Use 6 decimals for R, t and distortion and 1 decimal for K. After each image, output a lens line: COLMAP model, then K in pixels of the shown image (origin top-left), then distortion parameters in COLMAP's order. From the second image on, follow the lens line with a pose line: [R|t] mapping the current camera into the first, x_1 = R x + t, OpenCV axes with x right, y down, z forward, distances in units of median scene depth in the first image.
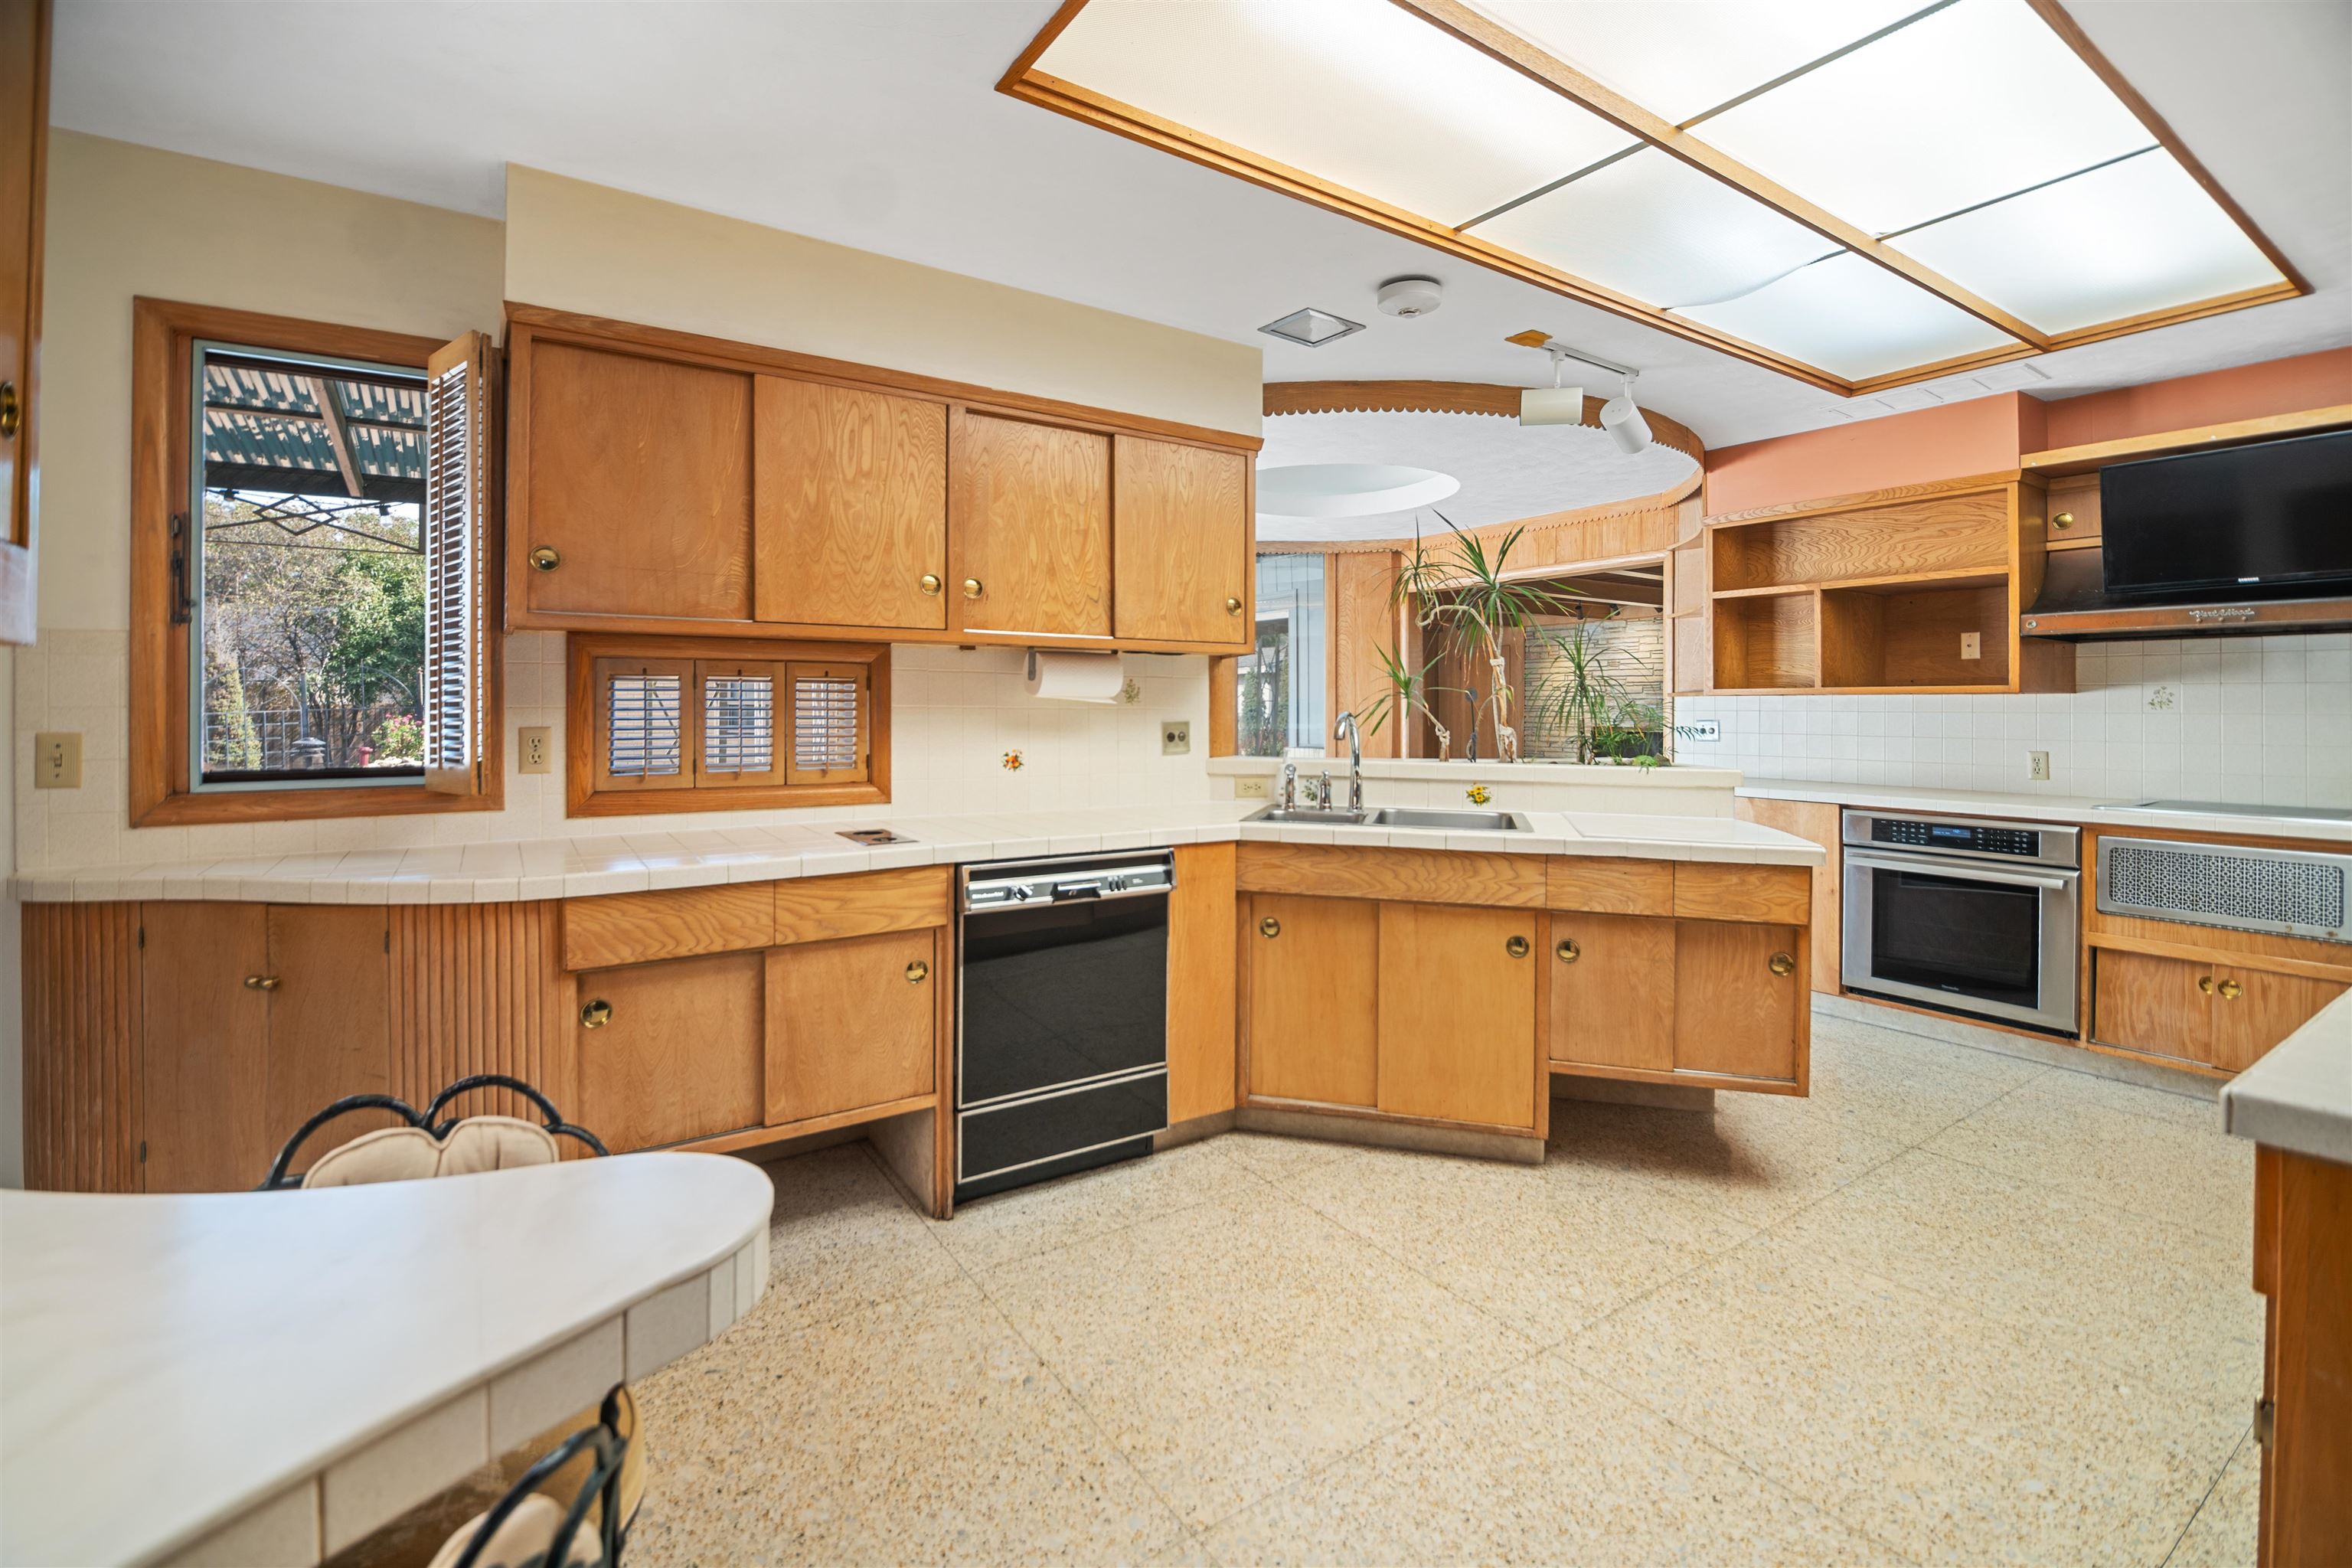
lens RADIAL K [[1052.9, 0, 1187.9], [0, 1052.9, 690.3], [0, 0, 1]] dist [-0.010643, -0.000676]
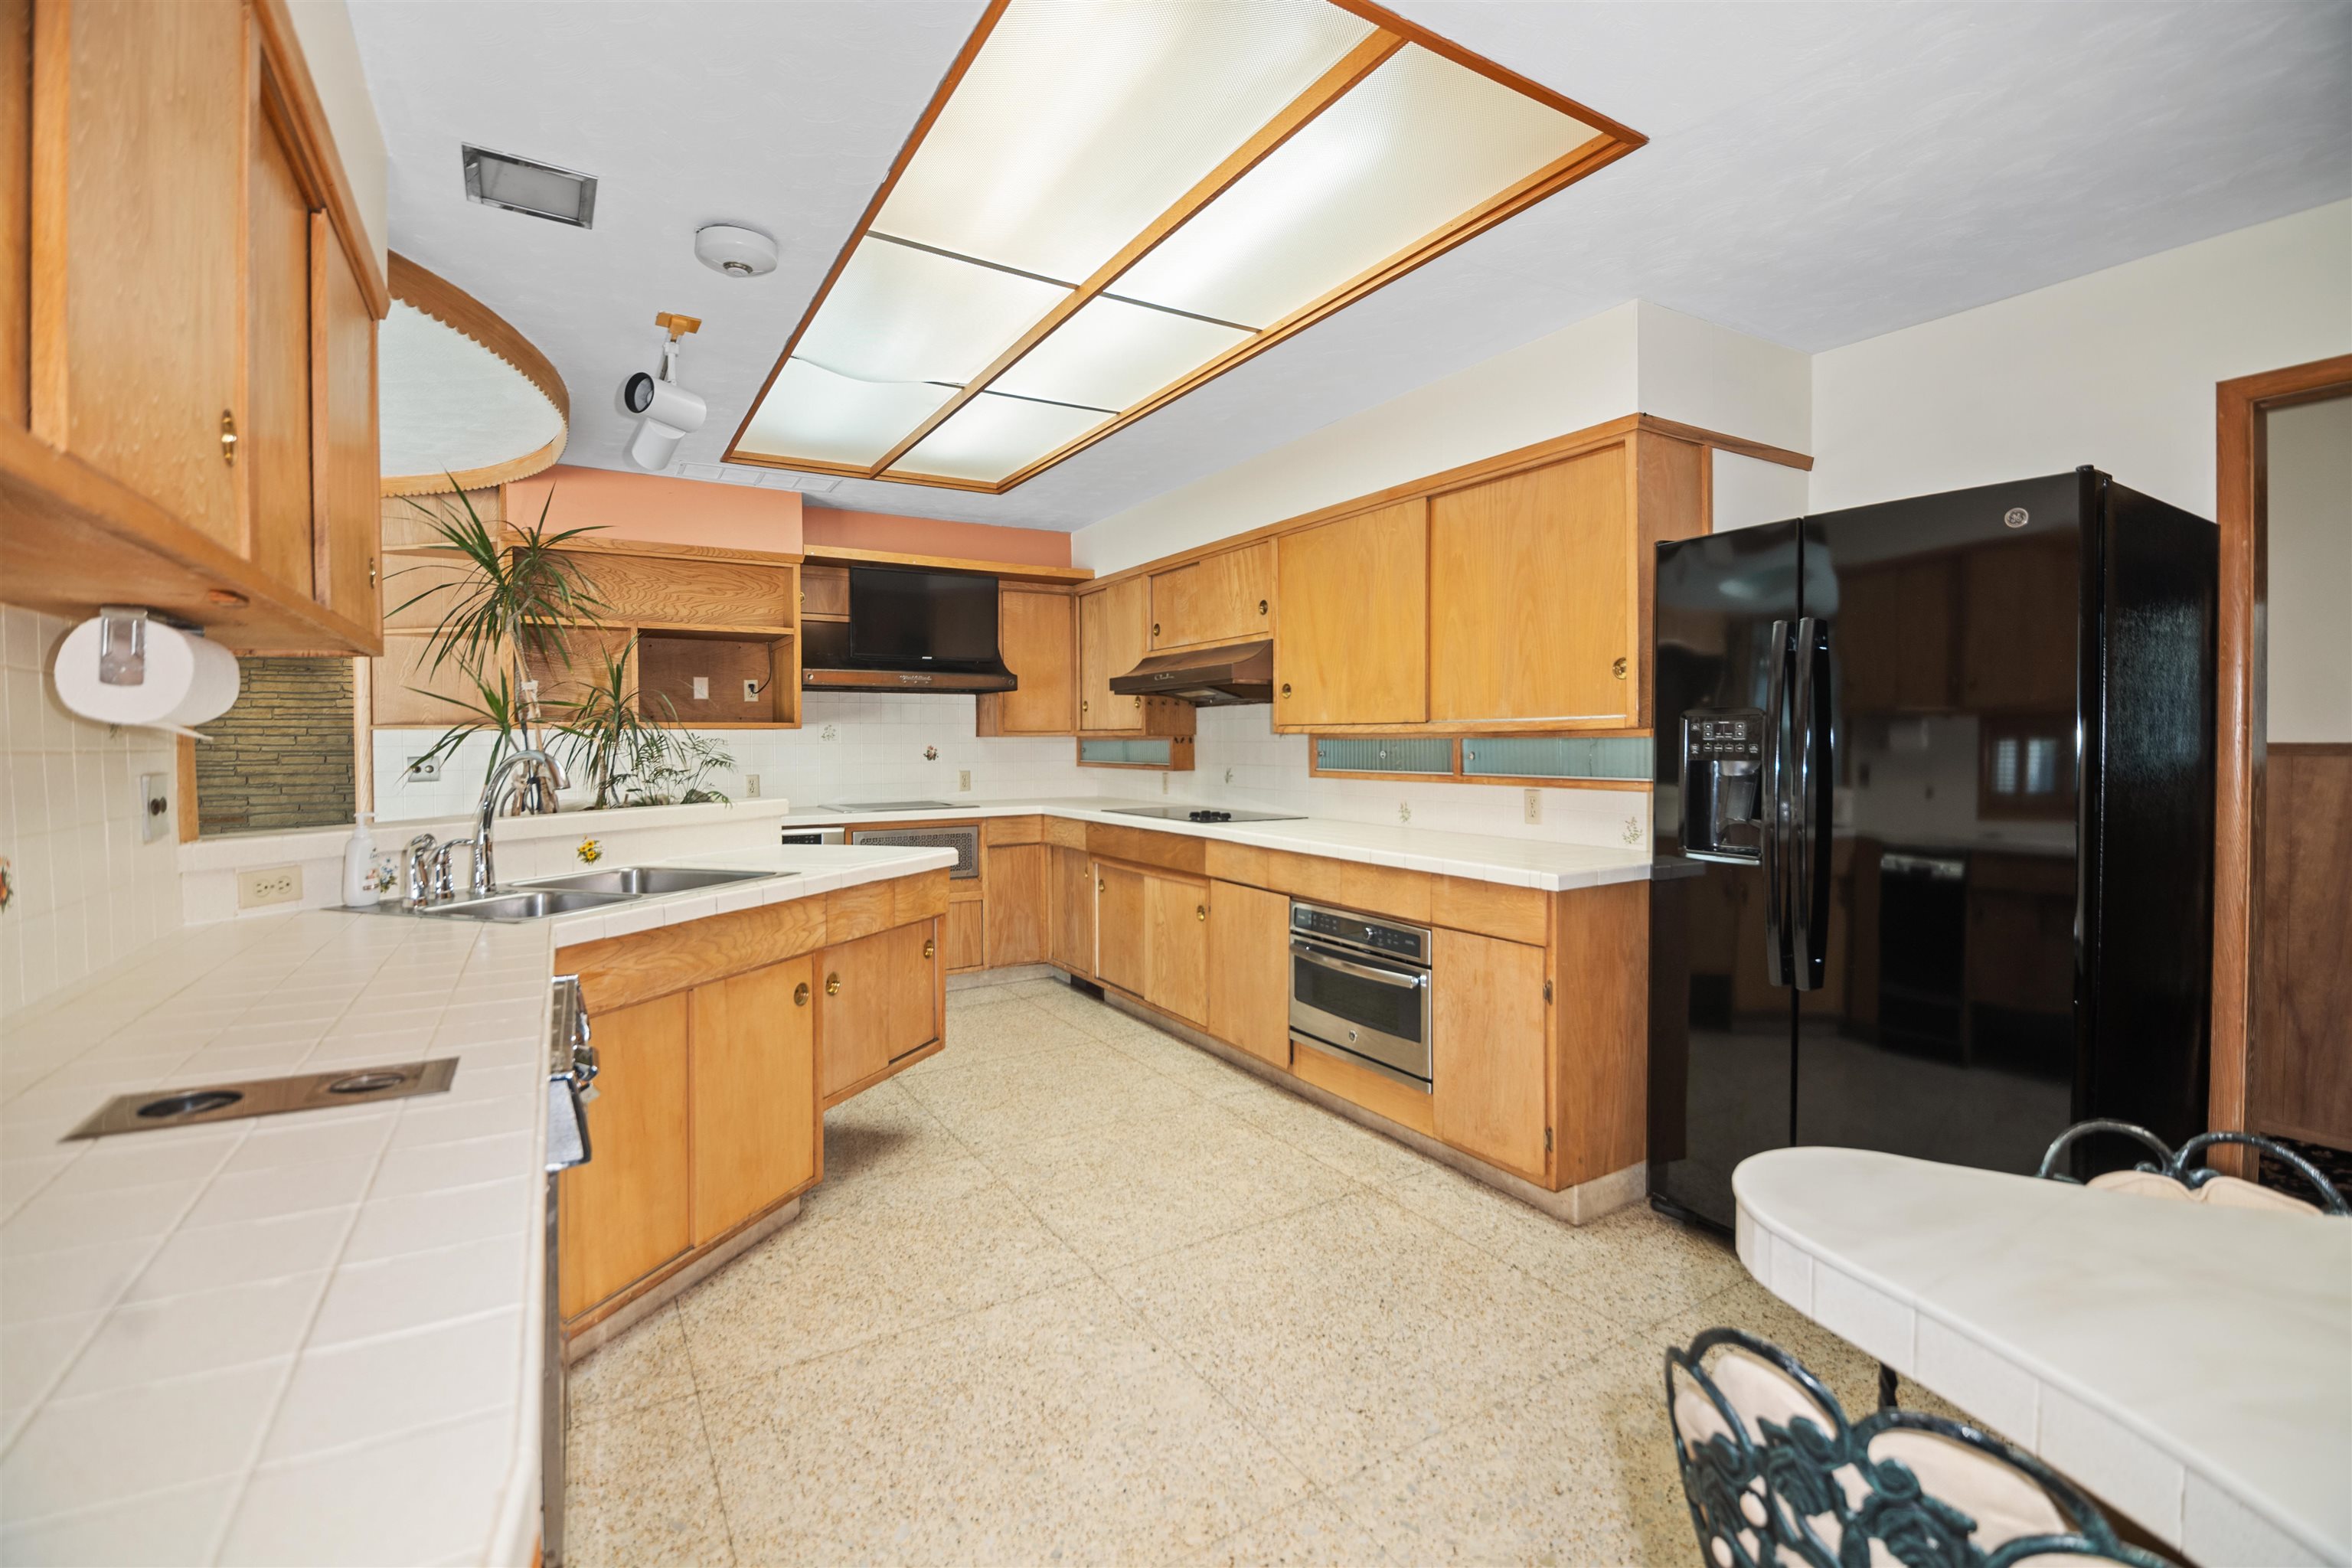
lens RADIAL K [[1035.9, 0, 1188.4], [0, 1035.9, 744.5], [0, 0, 1]] dist [-0.009917, -0.000271]
pose [[0.046323, -0.009661, 0.998880, -0.599848], [-0.010615, 0.999892, 0.010163, 0.004977], [-0.998870, -0.011074, 0.046216, 0.608682]]
